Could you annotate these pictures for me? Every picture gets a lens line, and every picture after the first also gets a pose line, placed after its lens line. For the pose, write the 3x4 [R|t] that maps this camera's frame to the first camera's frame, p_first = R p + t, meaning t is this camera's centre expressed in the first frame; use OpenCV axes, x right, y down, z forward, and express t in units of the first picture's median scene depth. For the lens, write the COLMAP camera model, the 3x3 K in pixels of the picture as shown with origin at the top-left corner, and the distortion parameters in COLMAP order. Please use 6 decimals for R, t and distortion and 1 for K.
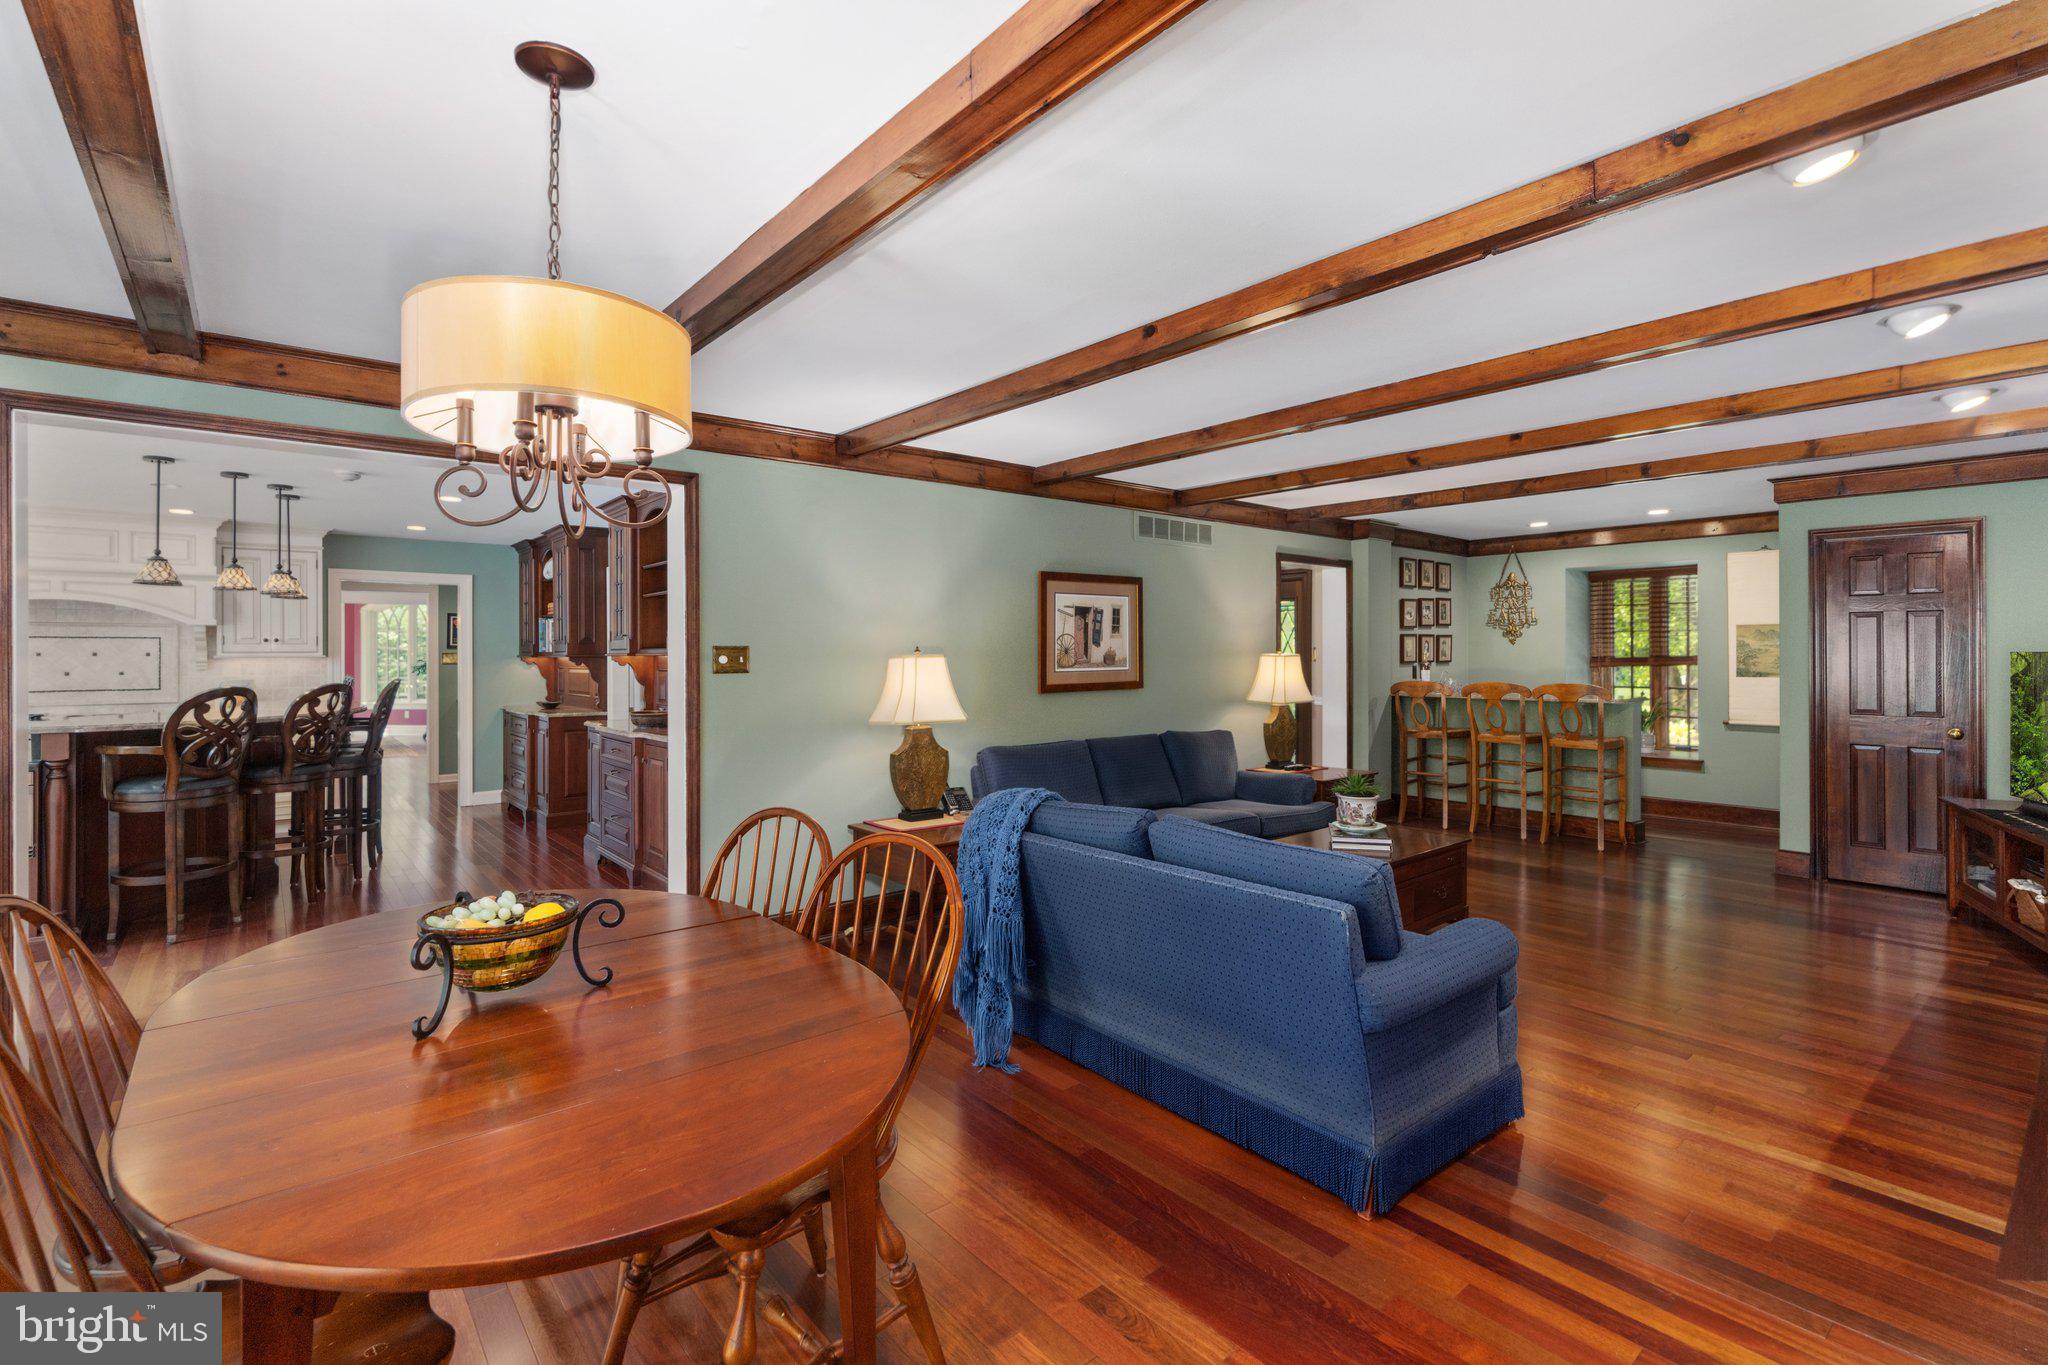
lens RADIAL K [[933.6, 0, 1032.1], [0, 933.6, 663.8], [0, 0, 1]] dist [-0.006049, 0.000952]
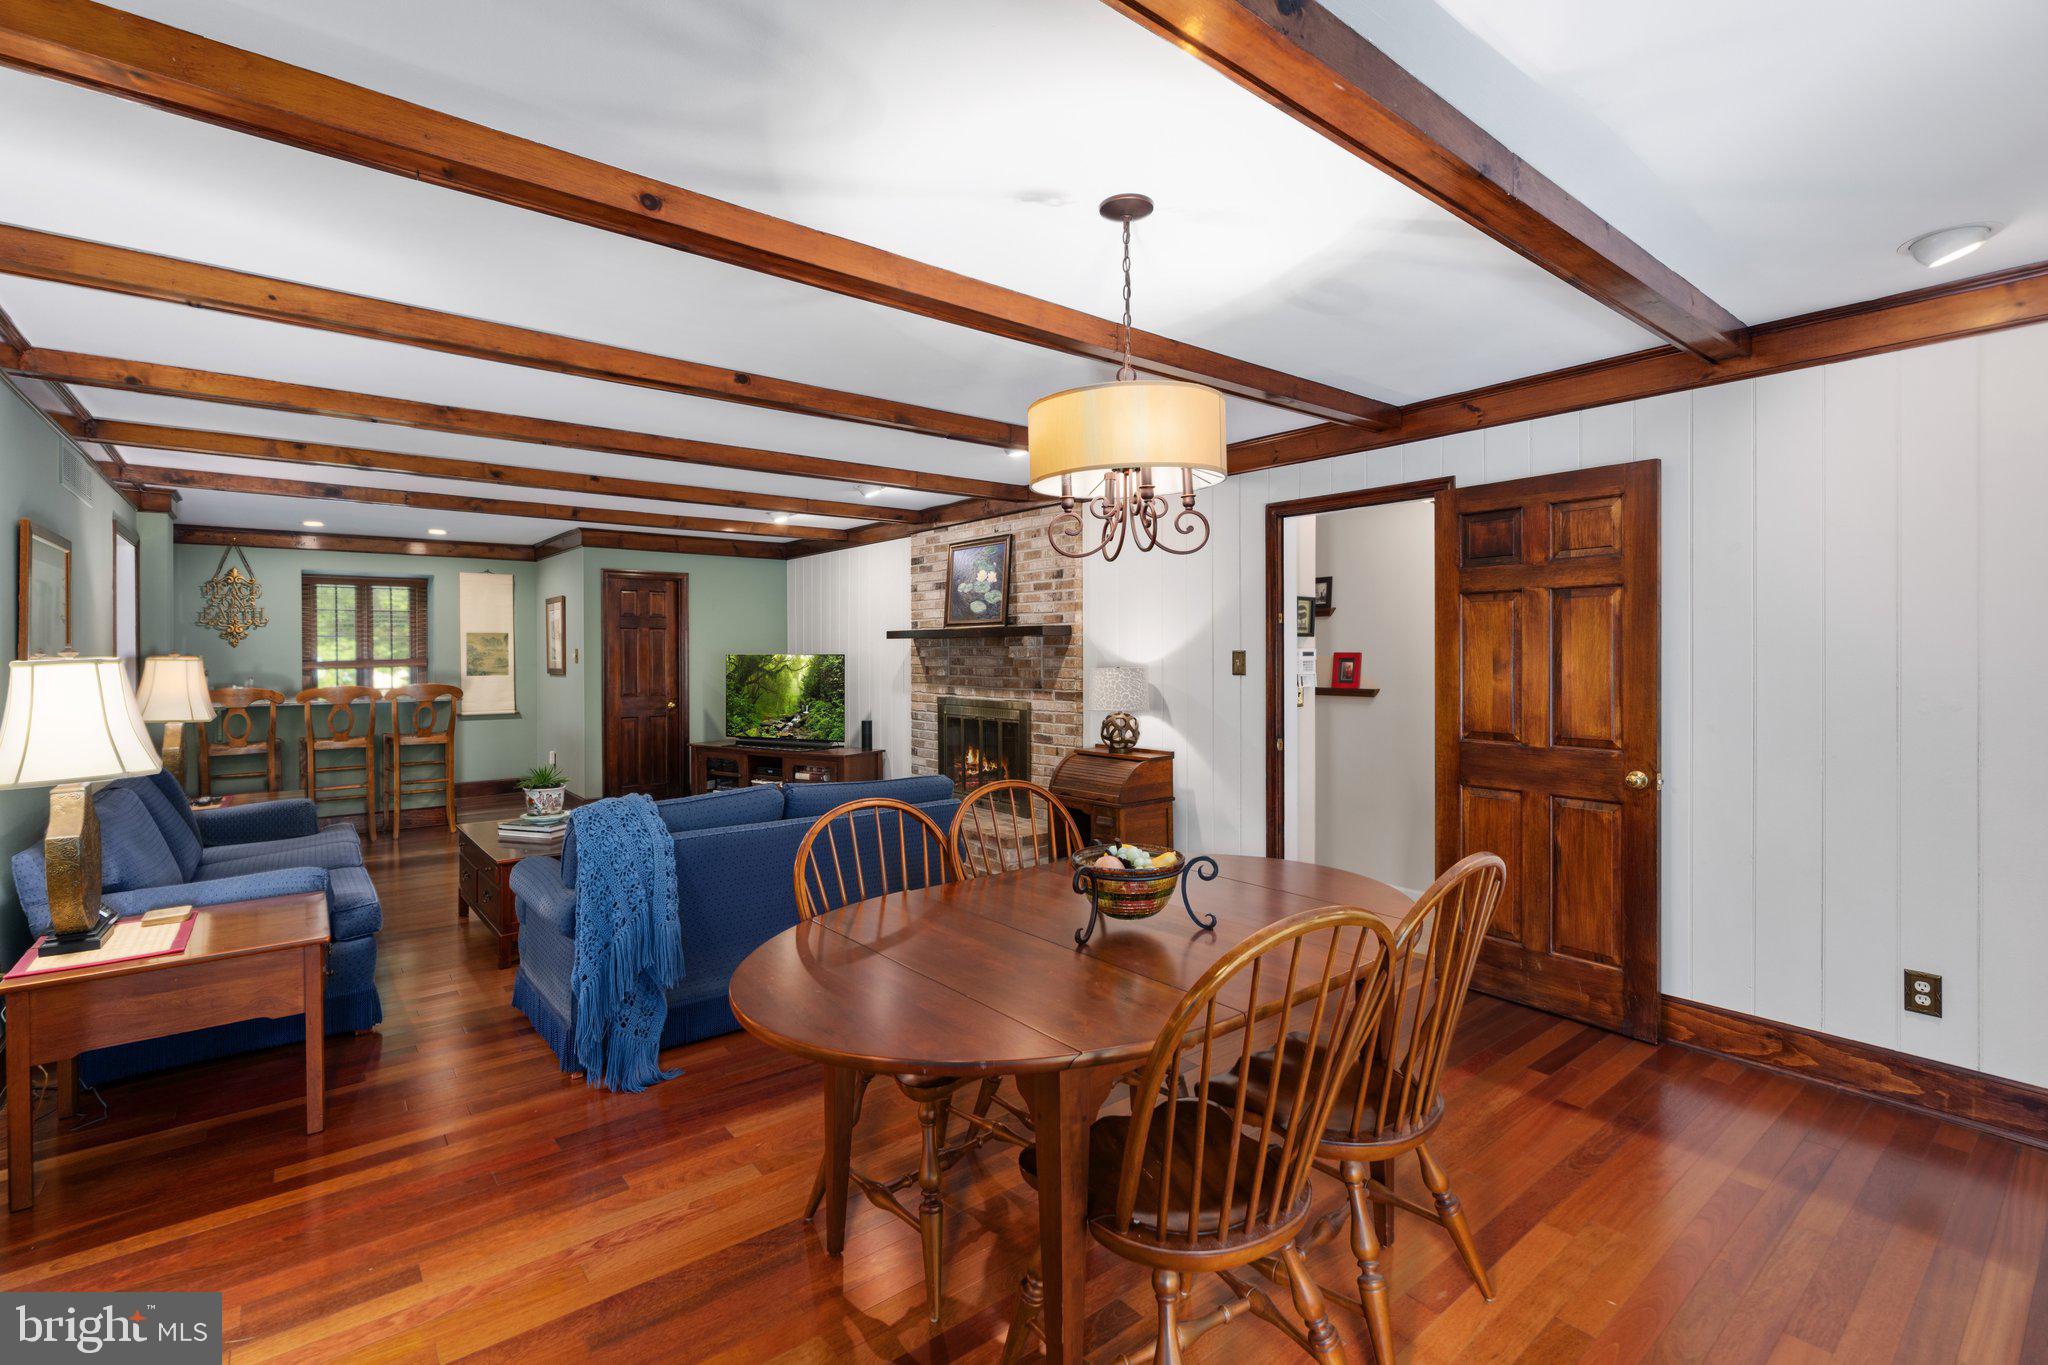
lens RADIAL K [[933.6, 0, 999.9], [0, 933.6, 653.4], [0, 0, 1]] dist [-0.006049, 0.000952]
pose [[0.033035, 0.005521, 0.999439, -0.488974], [0.010638, 0.999926, -0.005875, -0.001017], [-0.999398, 0.010826, 0.032974, 0.303946]]
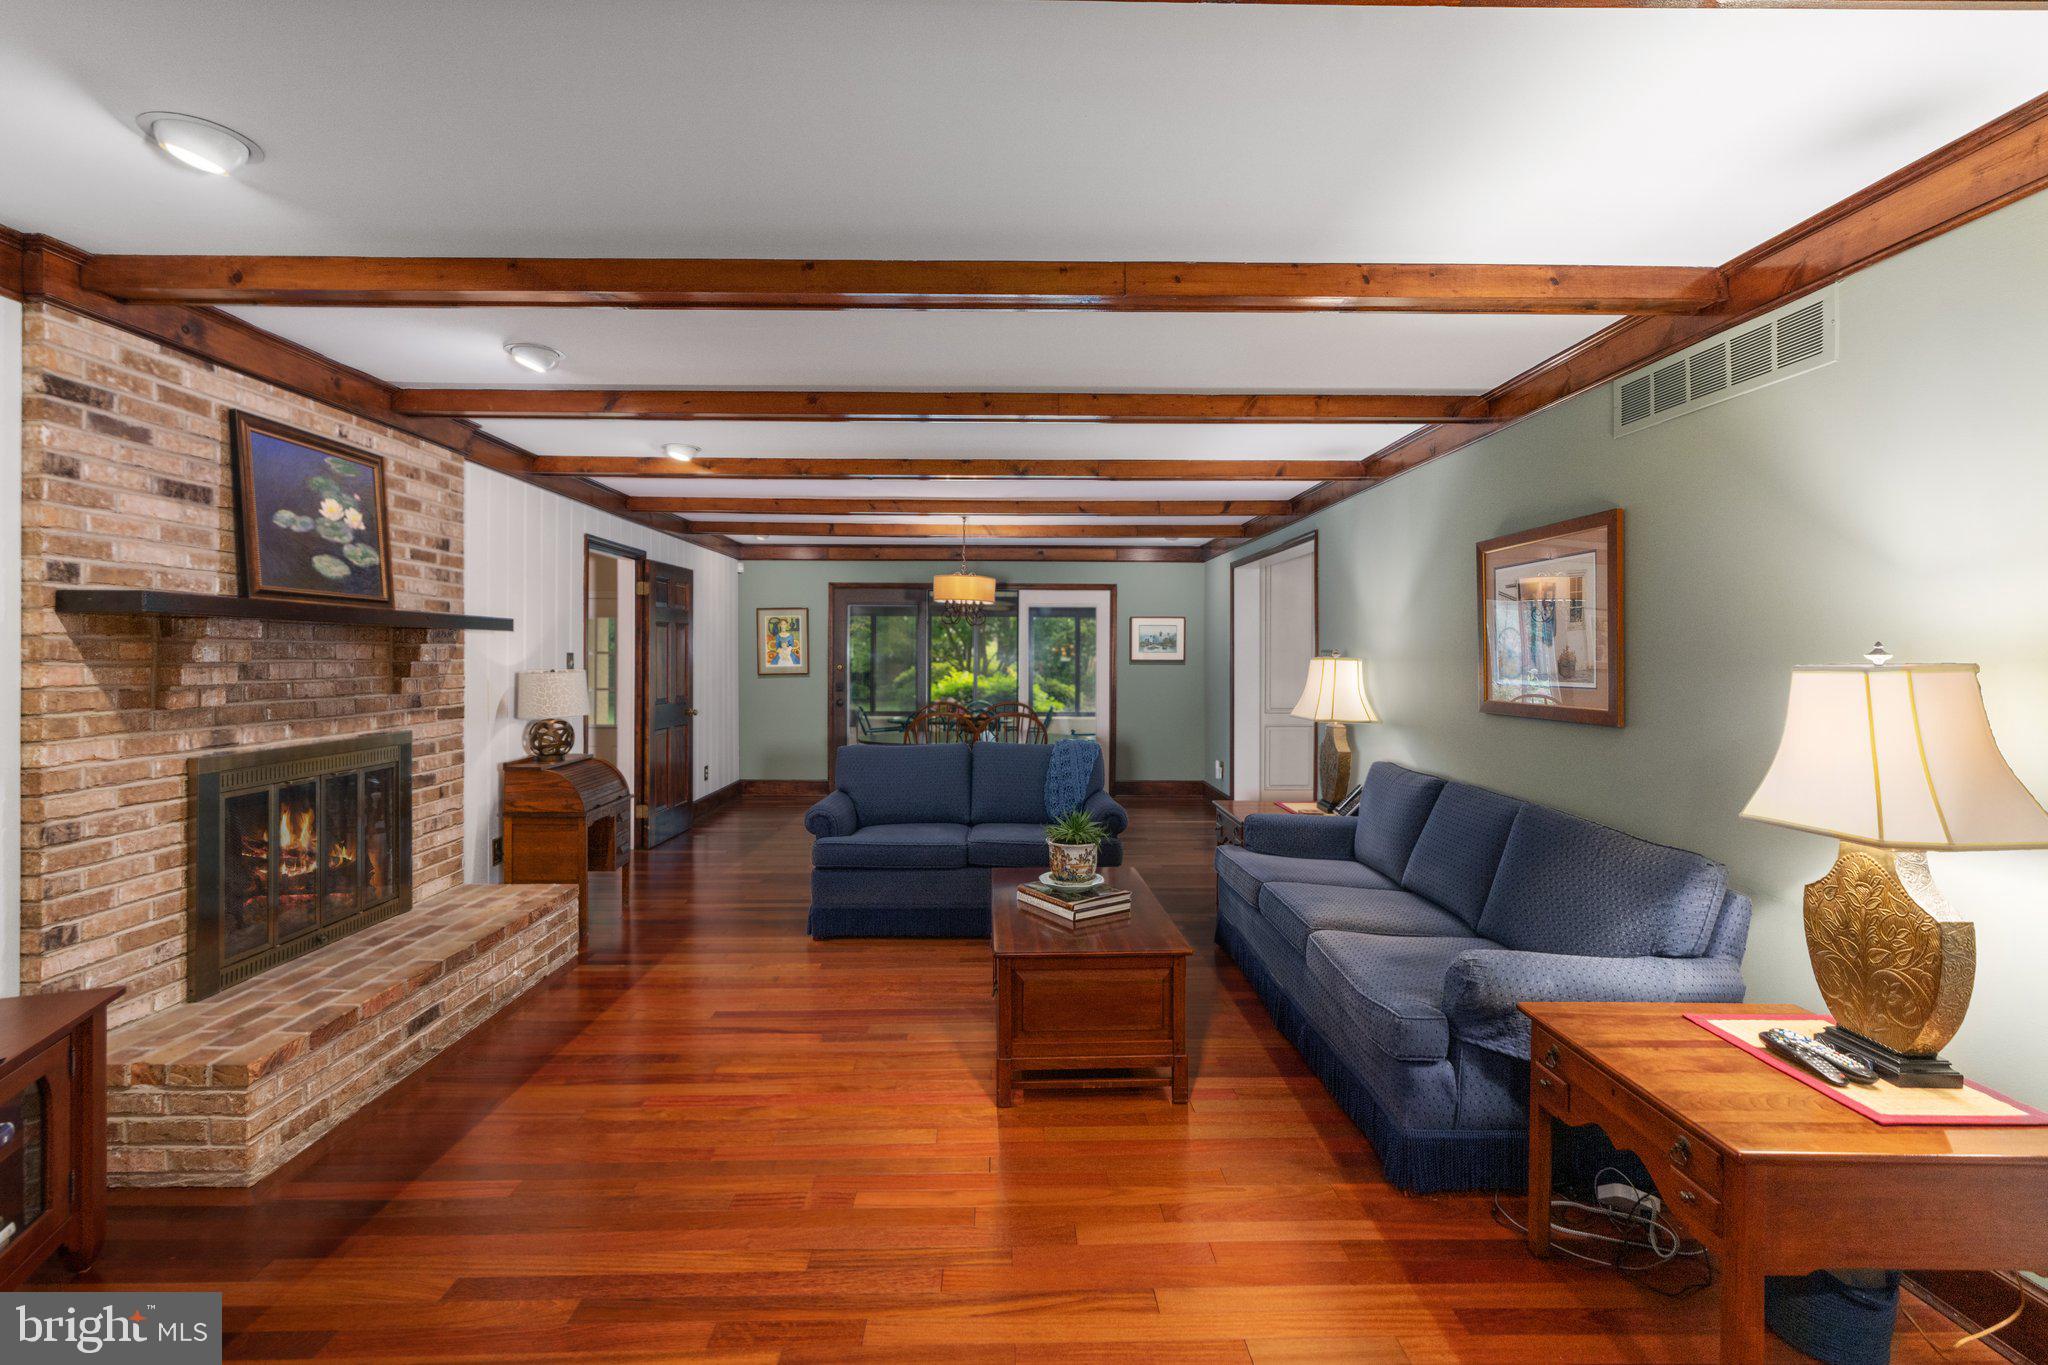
lens RADIAL K [[933.6, 0, 1025.3], [0, 933.6, 667.8], [0, 0, 1]] dist [-0.006049, 0.000952]
pose [[-0.624702, 0.012107, -0.780769, 0.670132], [-0.006844, 0.999756, 0.020978, -0.013153], [0.780833, 0.018449, -0.624467, 0.997123]]
